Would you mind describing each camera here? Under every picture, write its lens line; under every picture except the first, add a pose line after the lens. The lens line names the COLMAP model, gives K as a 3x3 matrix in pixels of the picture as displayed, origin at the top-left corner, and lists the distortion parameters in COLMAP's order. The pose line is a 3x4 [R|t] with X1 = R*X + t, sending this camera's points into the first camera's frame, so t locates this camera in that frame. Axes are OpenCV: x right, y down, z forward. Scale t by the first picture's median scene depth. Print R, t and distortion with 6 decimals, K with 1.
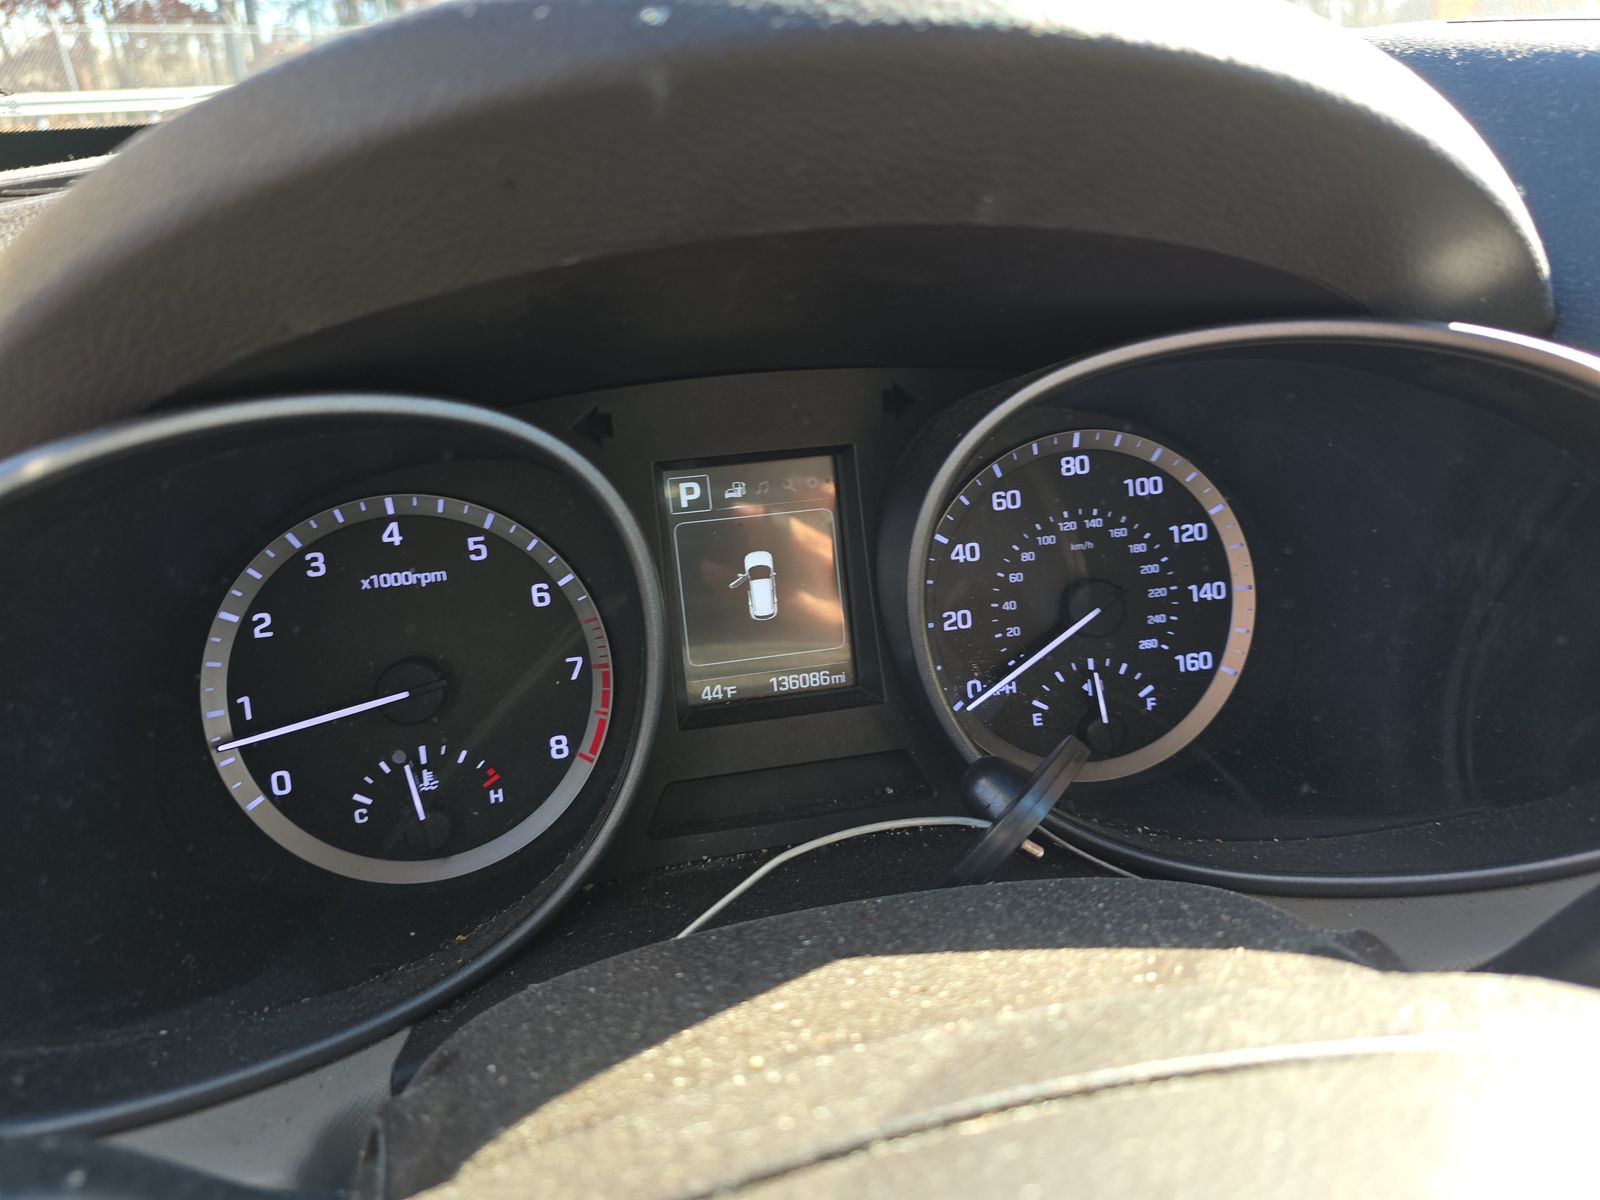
lens RADIAL K [[1081.2, 0, 800.8], [0, 1081.2, 589.7], [0, 0, 1]] dist [0.028696, -0.016254]
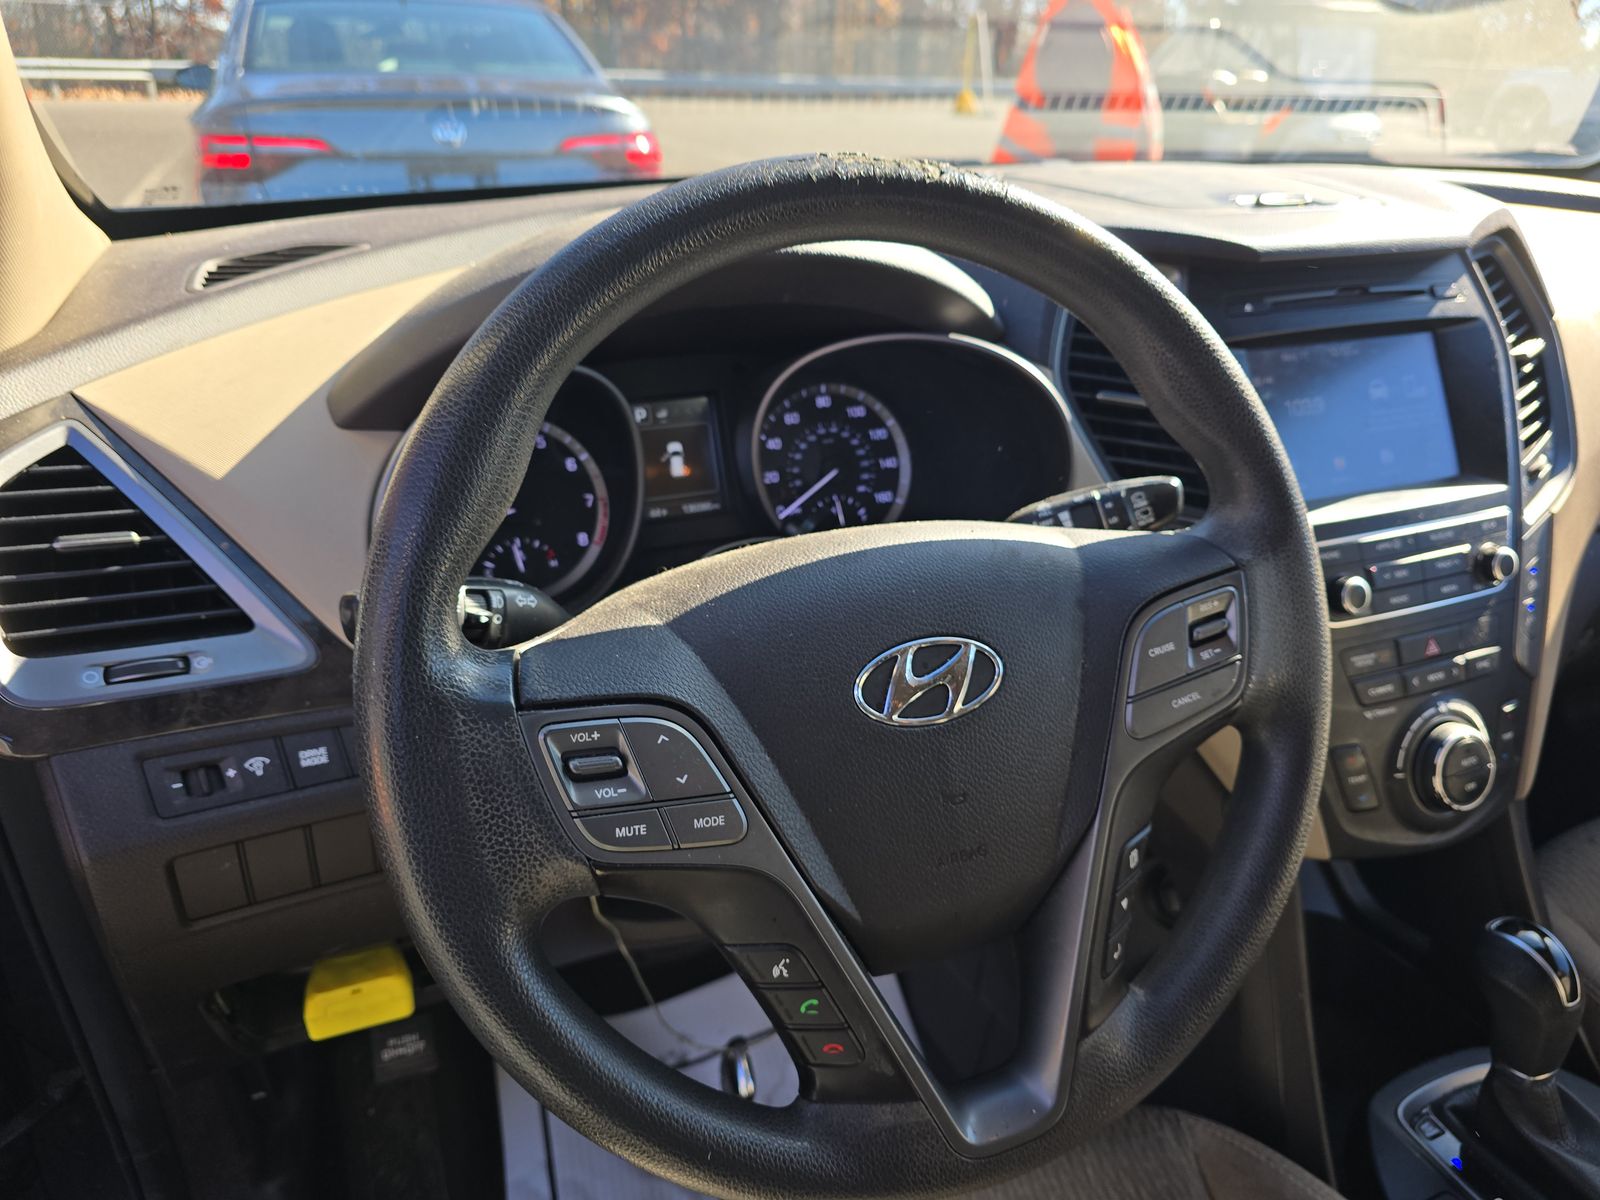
lens RADIAL K [[1081.2, 0, 799.0], [0, 1081.2, 601.1], [0, 0, 1]] dist [0.028696, -0.016254]
pose [[0.978947, -0.043918, 0.199336, -0.224562], [0.043767, 0.999028, 0.005165, 0.256034], [-0.199369, 0.003668, 0.979918, -1.028831]]
